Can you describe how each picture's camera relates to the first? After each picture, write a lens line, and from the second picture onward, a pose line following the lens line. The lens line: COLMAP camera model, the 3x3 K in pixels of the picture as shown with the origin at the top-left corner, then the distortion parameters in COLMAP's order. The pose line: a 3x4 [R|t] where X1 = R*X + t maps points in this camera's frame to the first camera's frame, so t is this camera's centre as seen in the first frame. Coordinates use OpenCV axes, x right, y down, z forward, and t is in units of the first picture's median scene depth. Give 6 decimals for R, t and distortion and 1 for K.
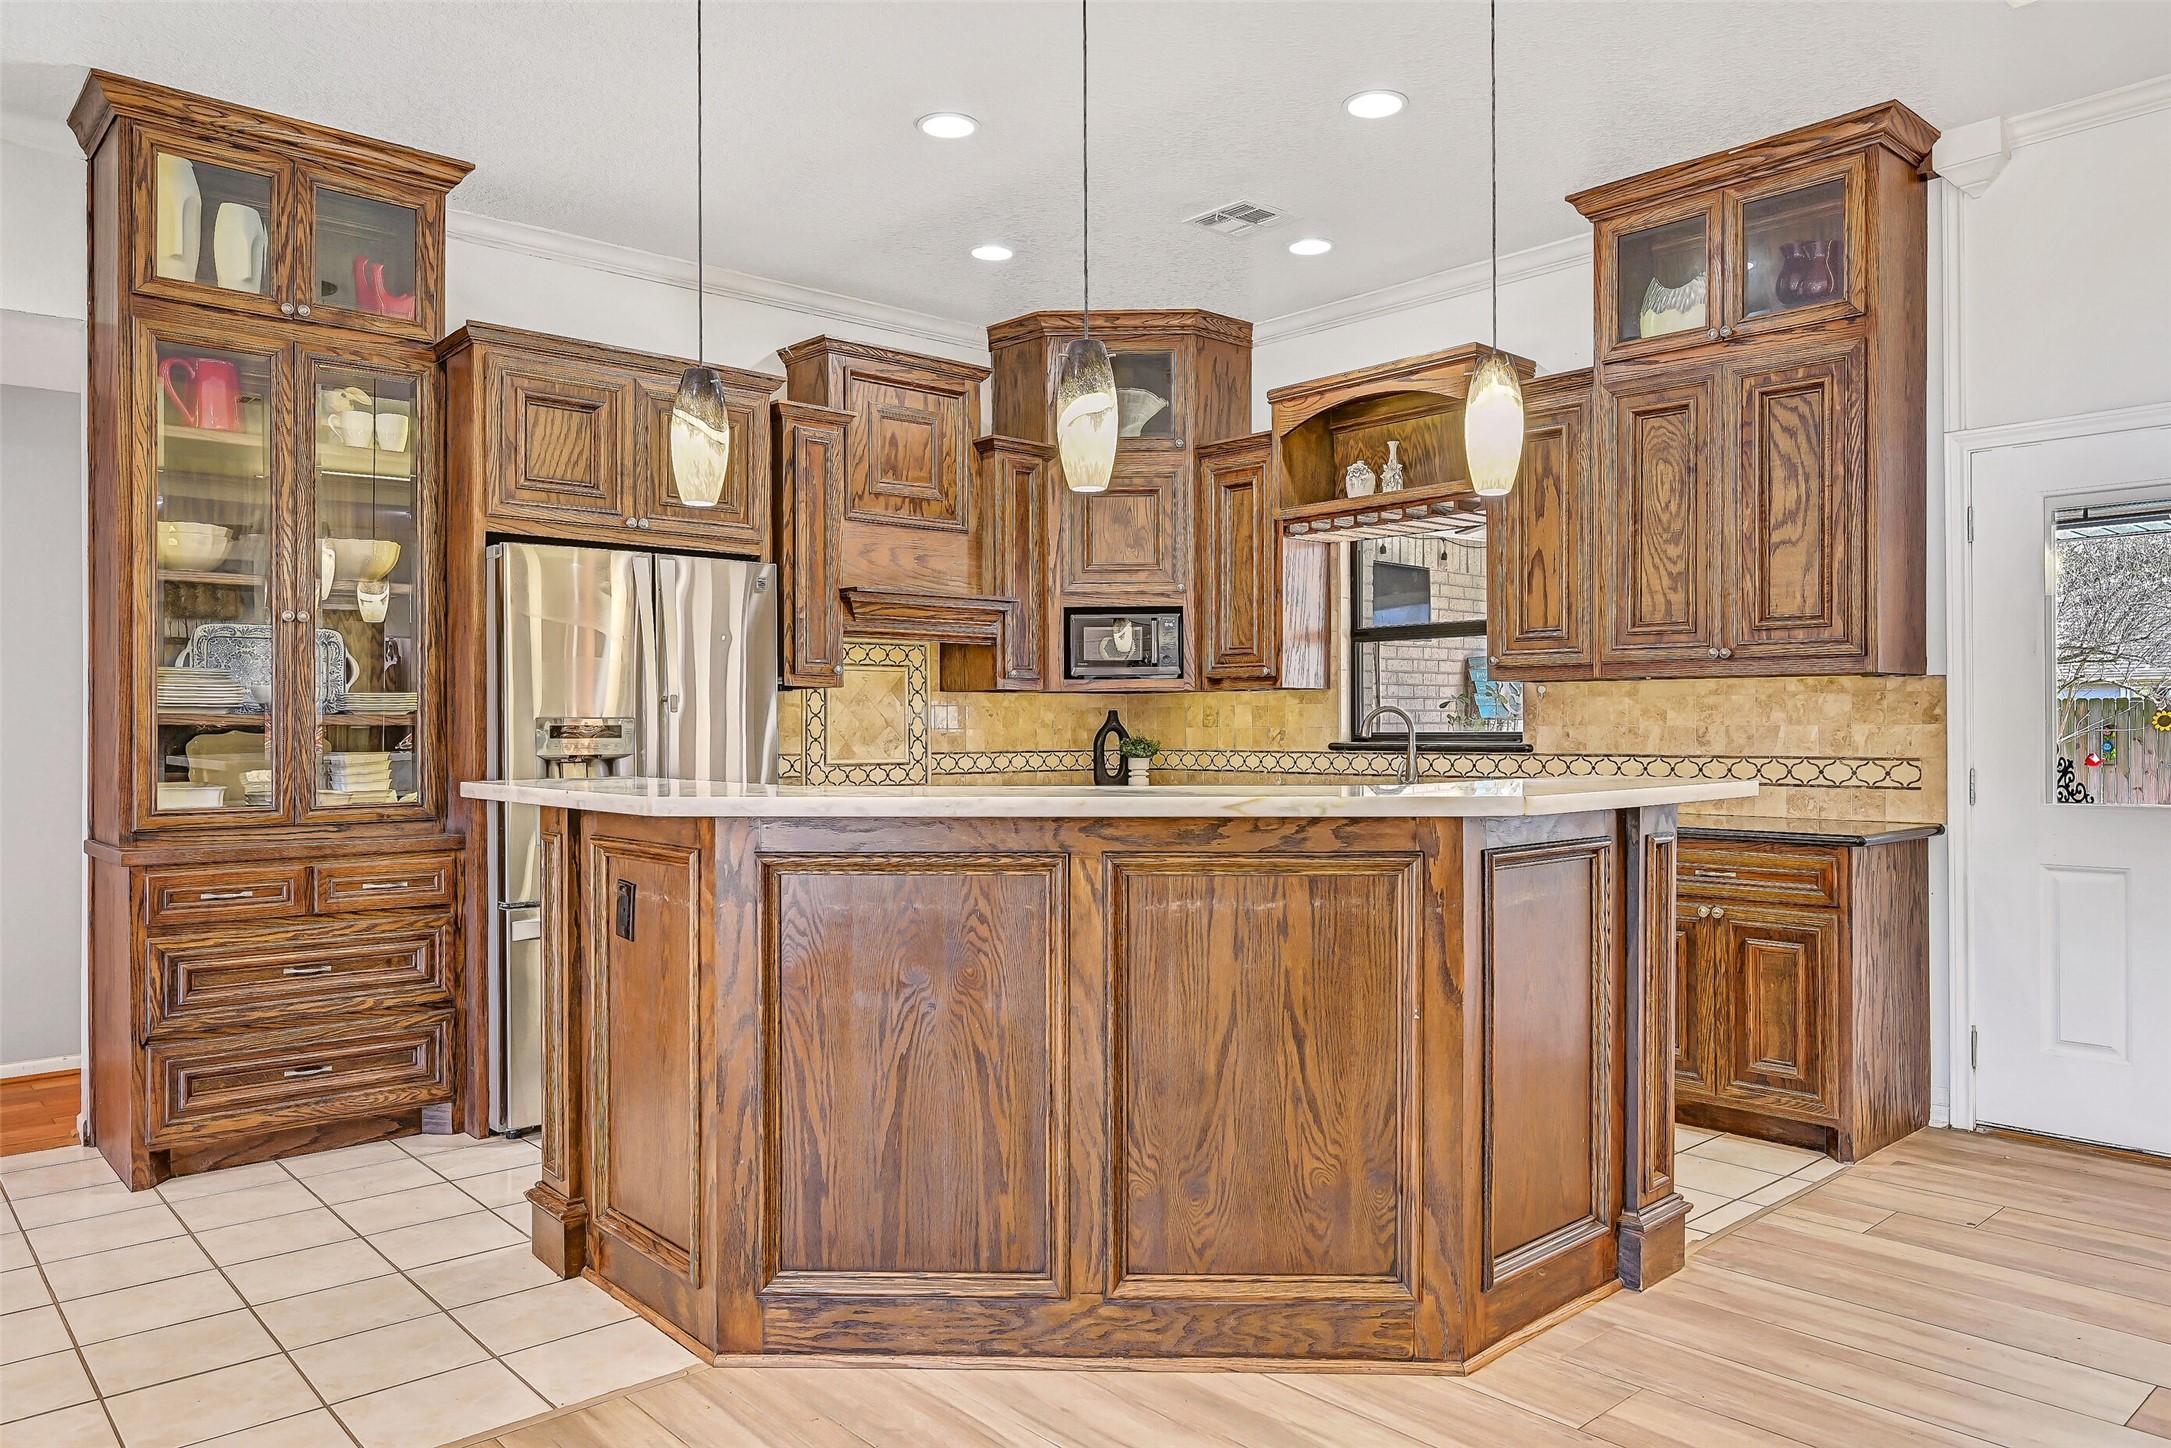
lens RADIAL K [[1440.7, 0, 1089.0], [0, 1440.7, 725.6], [0, 0, 1]] dist [0.006829, 0.001006]
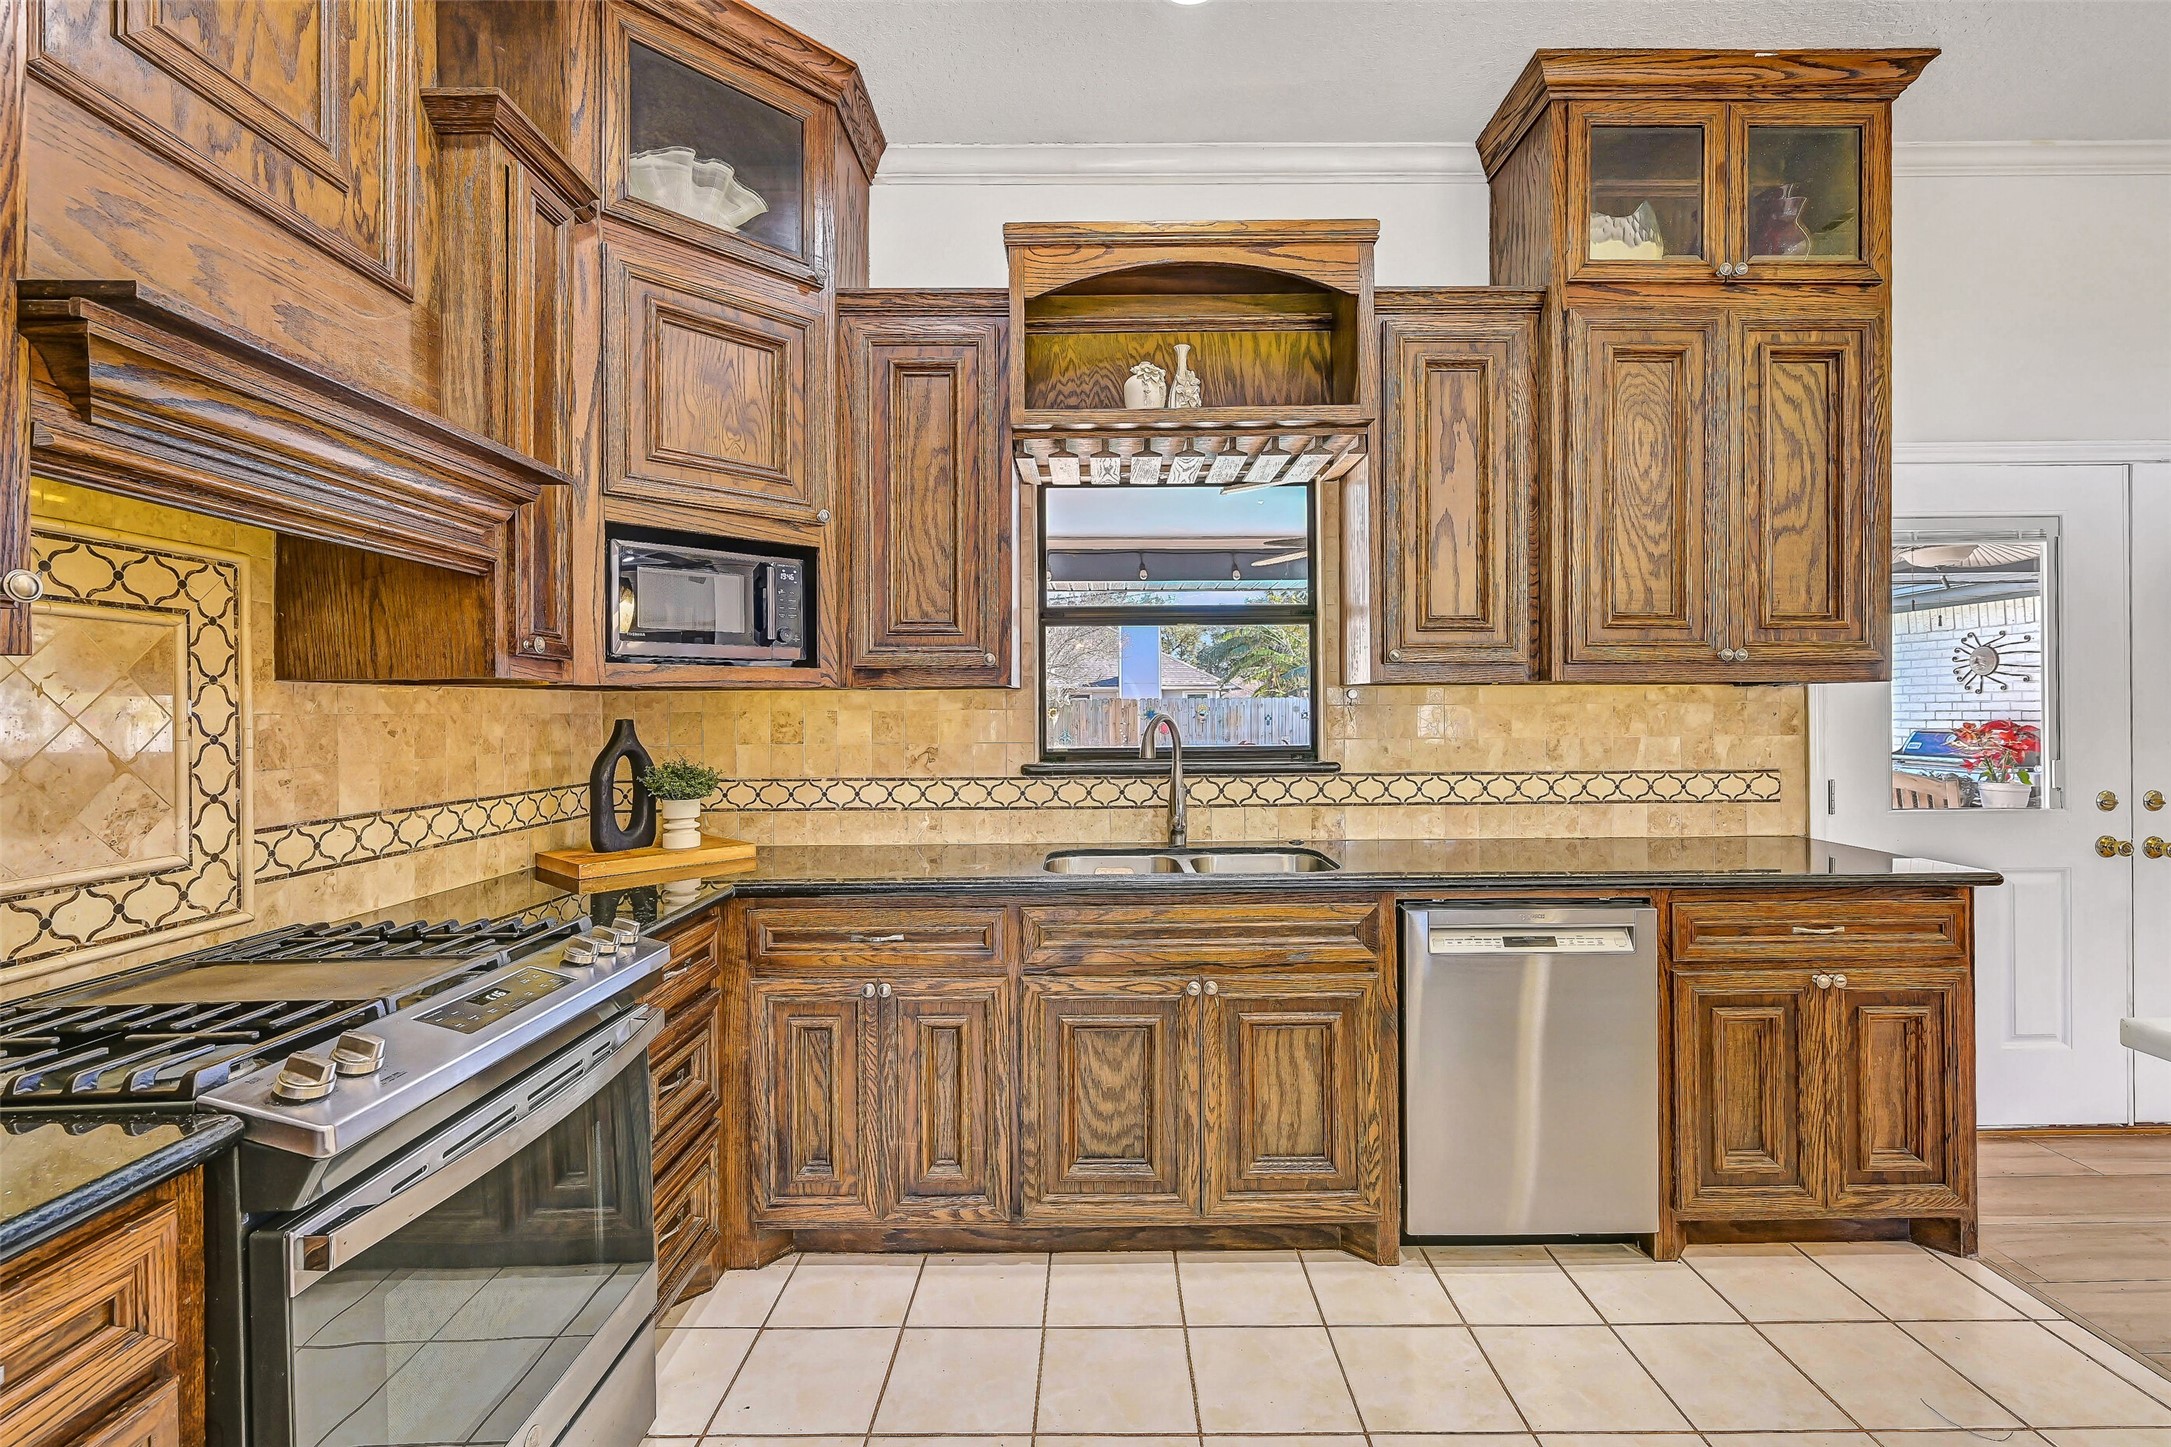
lens RADIAL K [[926.8, 0, 1073.5], [0, 926.8, 705.0], [0, 0, 1]] dist [0.004821, -0.000453]
pose [[0.665486, 0.002626, 0.746406, -0.186671], [0.005125, 0.999954, -0.008087, -0.016298], [-0.746393, 0.009207, 0.665442, 0.804912]]
